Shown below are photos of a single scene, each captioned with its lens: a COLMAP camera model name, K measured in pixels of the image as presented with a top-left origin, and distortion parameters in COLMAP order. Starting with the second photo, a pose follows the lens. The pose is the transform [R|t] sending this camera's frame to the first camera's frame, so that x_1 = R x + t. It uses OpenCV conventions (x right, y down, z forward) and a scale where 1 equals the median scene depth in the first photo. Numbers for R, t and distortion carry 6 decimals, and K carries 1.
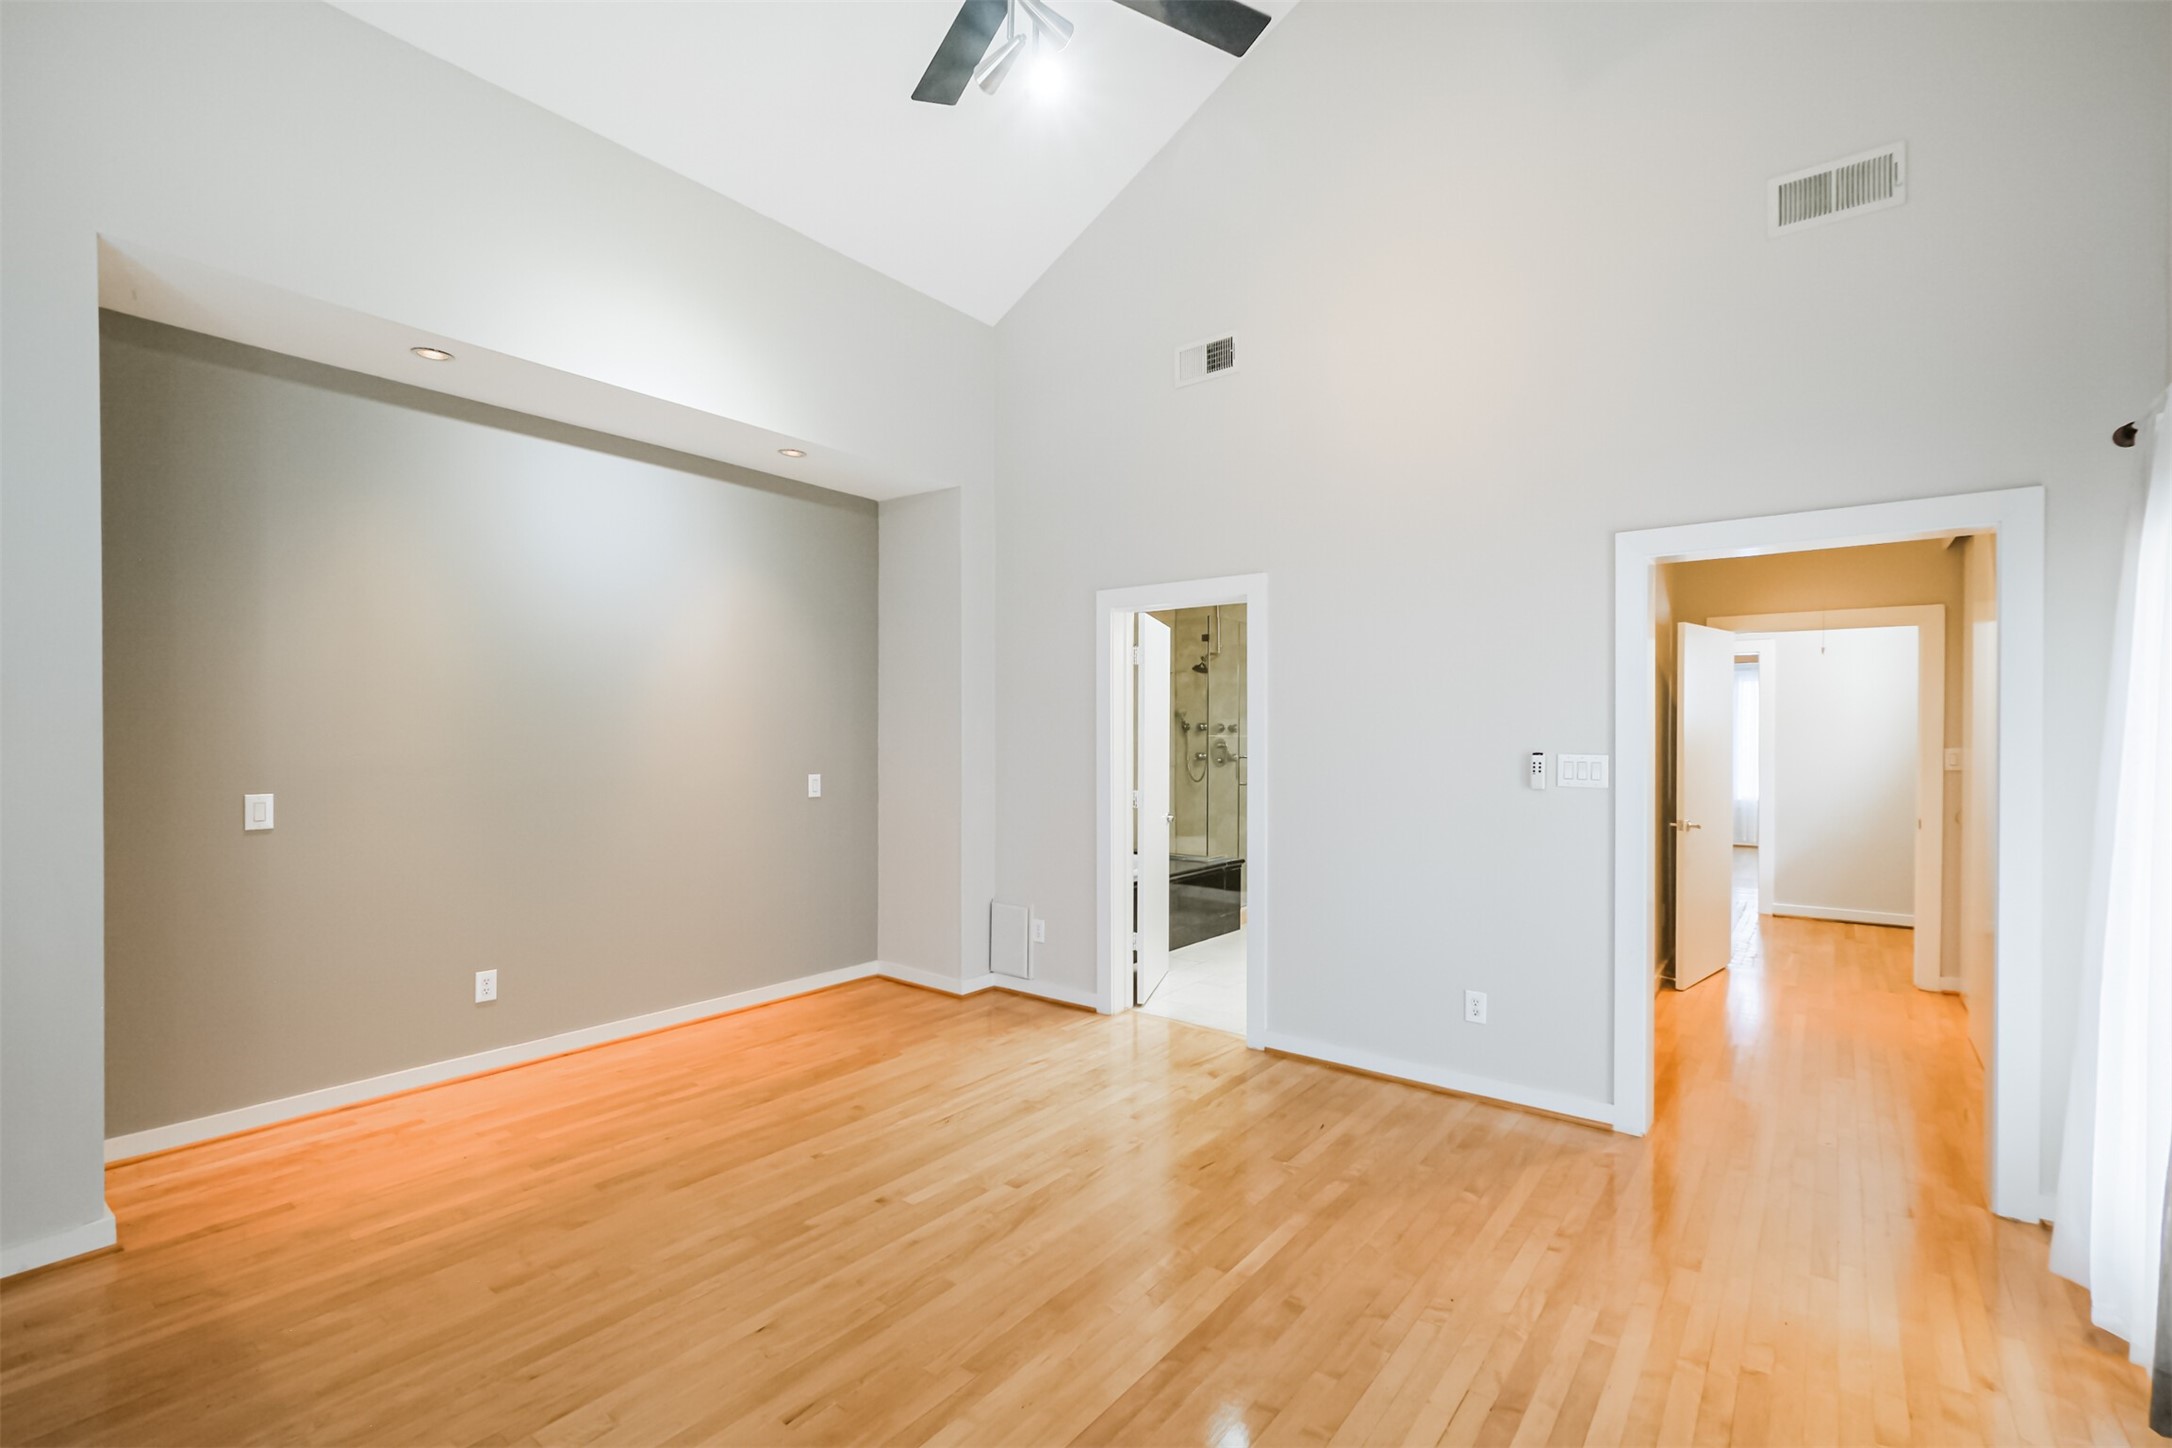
lens RADIAL K [[972.3, 0, 1088.6], [0, 972.3, 745.0], [0, 0, 1]] dist [0.000989, 0.001020]
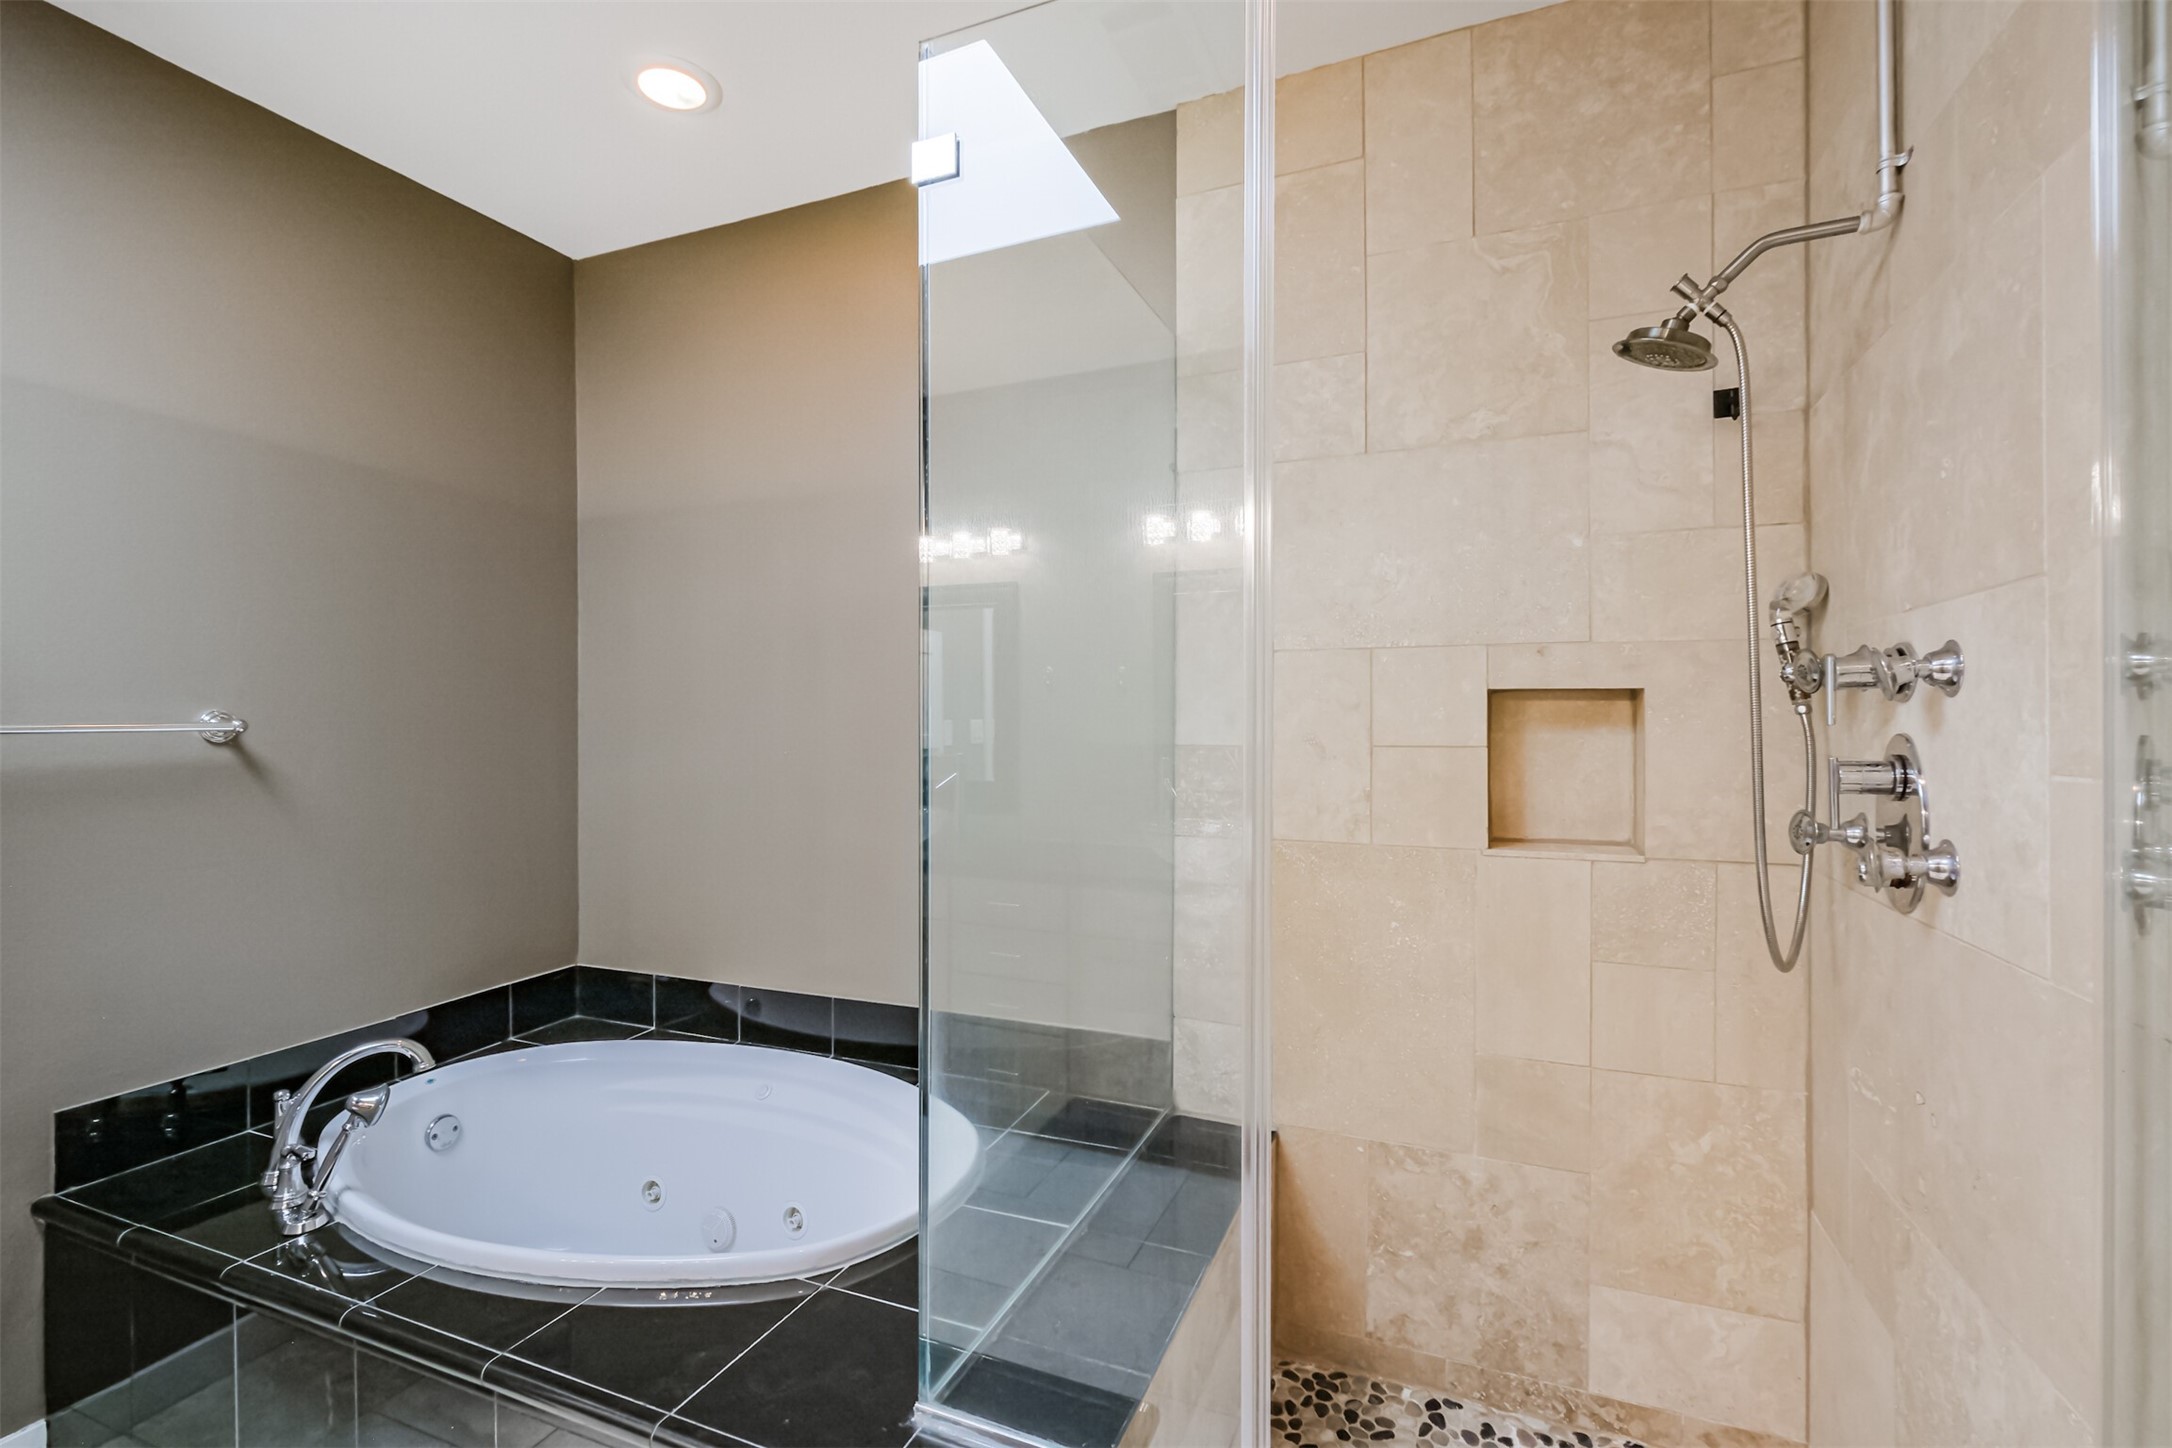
lens RADIAL K [[992.4, 0, 1084.0], [0, 992.4, 711.4], [0, 0, 1]] dist [-0.000205, -0.000343]
pose [[0.268412, -0.001312, -0.963303, 0.257471], [-0.008654, 0.999955, -0.003773, -0.008775], [0.963265, 0.009349, 0.268388, 0.823550]]
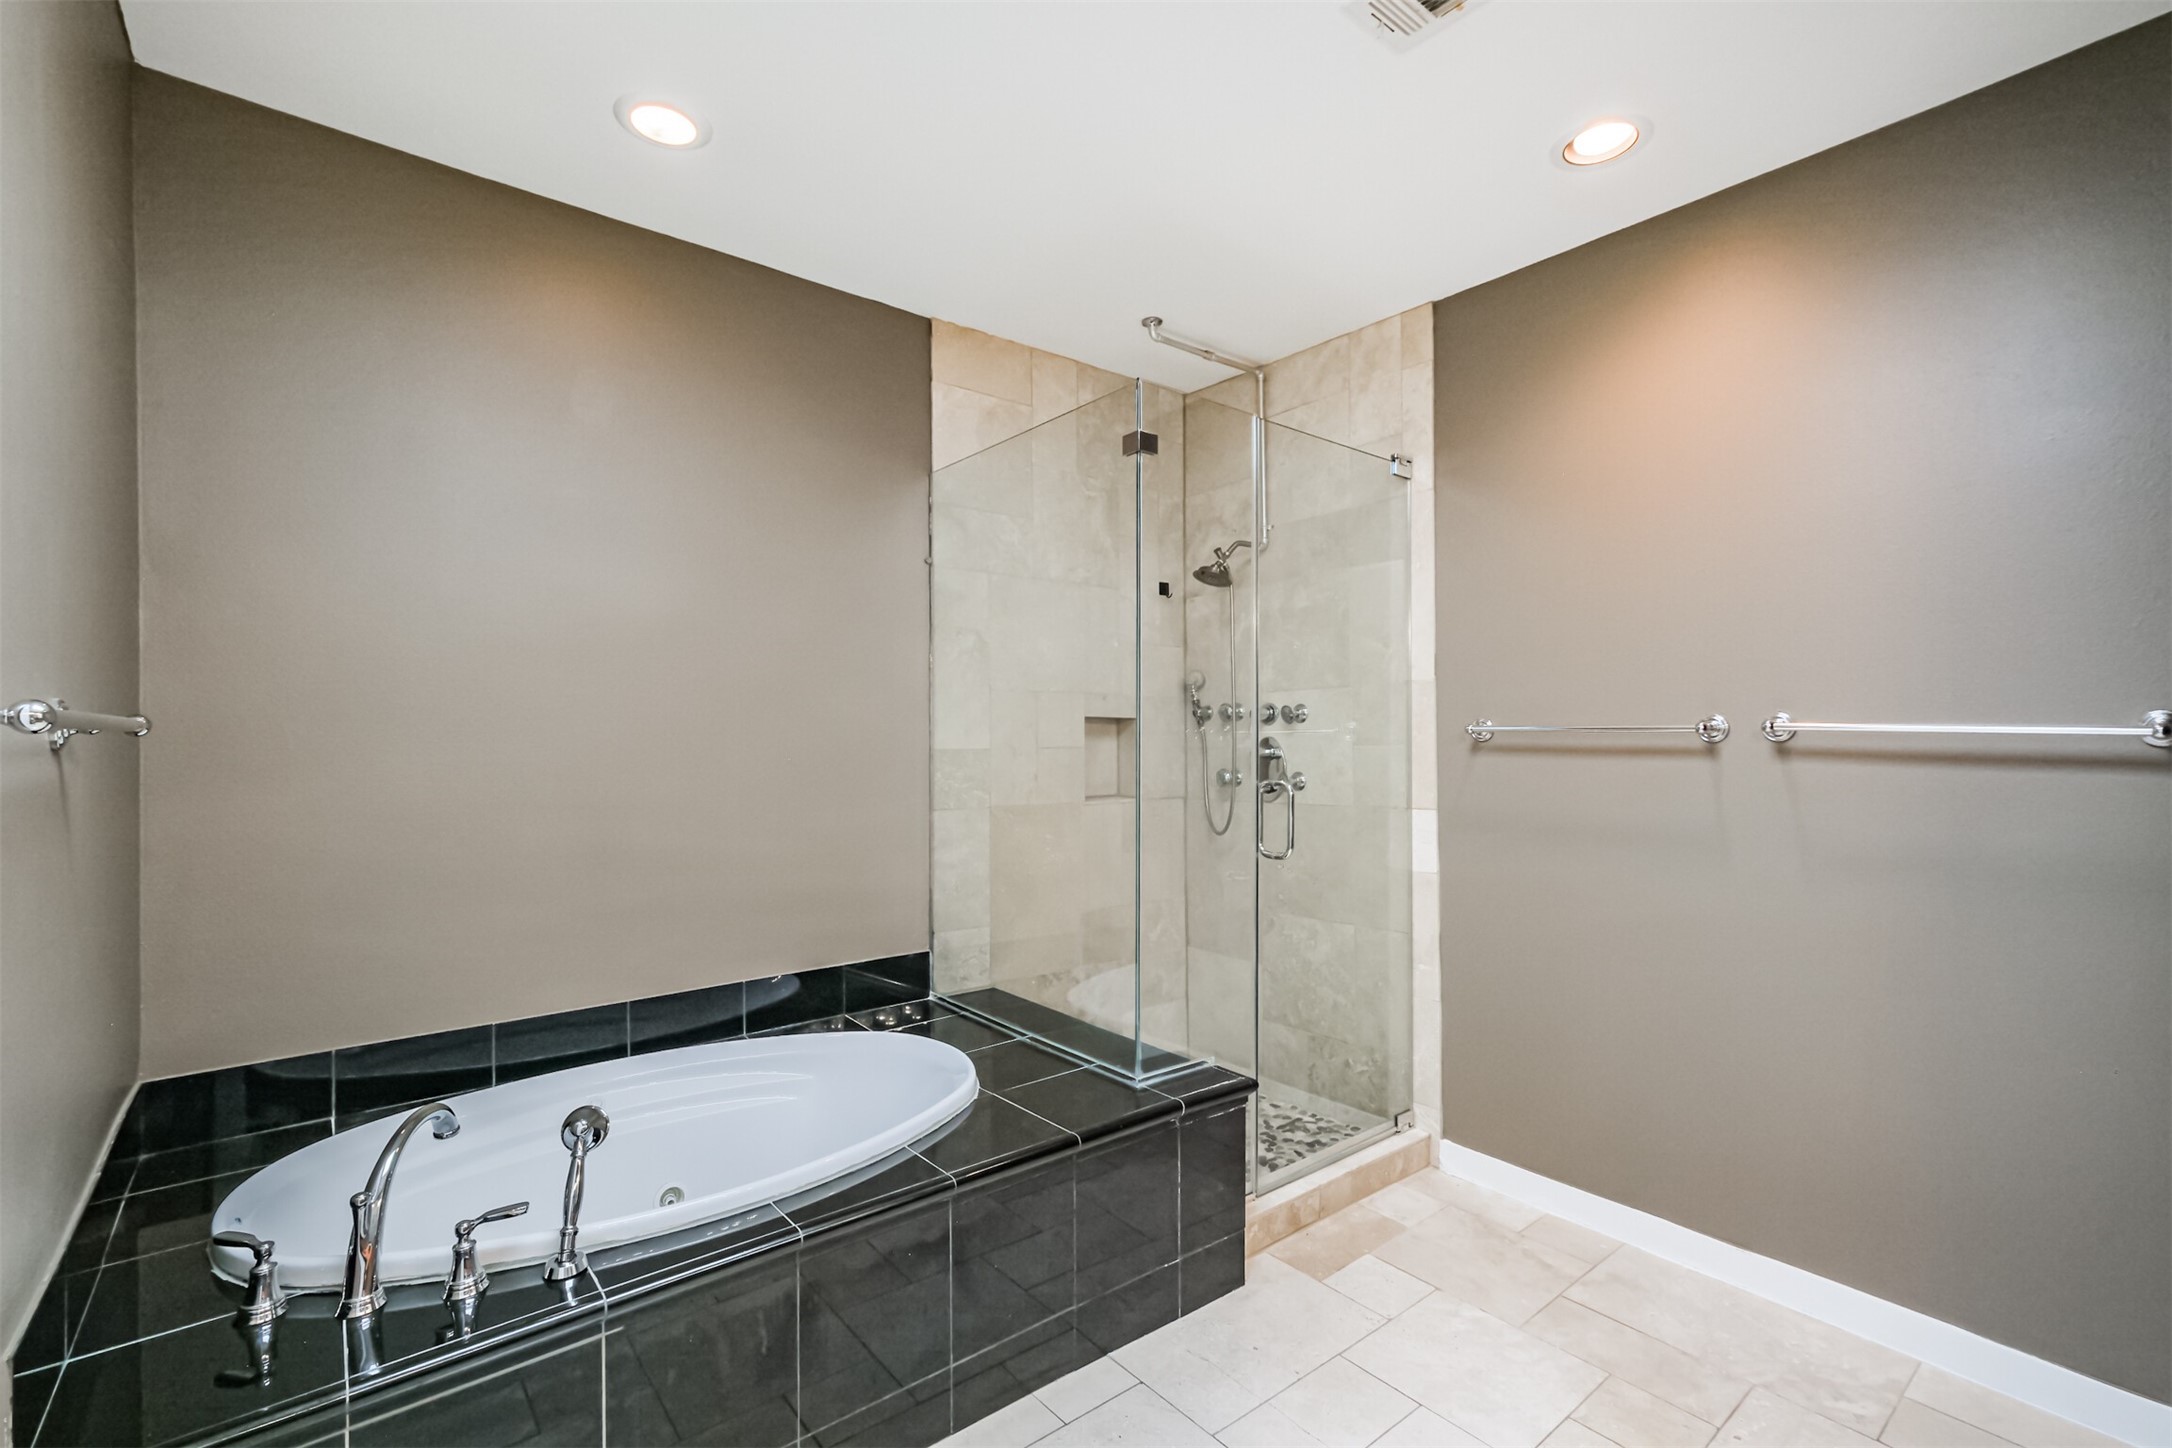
lens RADIAL K [[955.0, 0, 1091.6], [0, 955.0, 738.7], [0, 0, 1]] dist [-0.000456, 0.000223]
pose [[0.976292, -0.003862, -0.216425, 0.150854], [0.000385, 0.999870, -0.016105, 0.000989], [0.216459, 0.015640, 0.976166, 0.561162]]
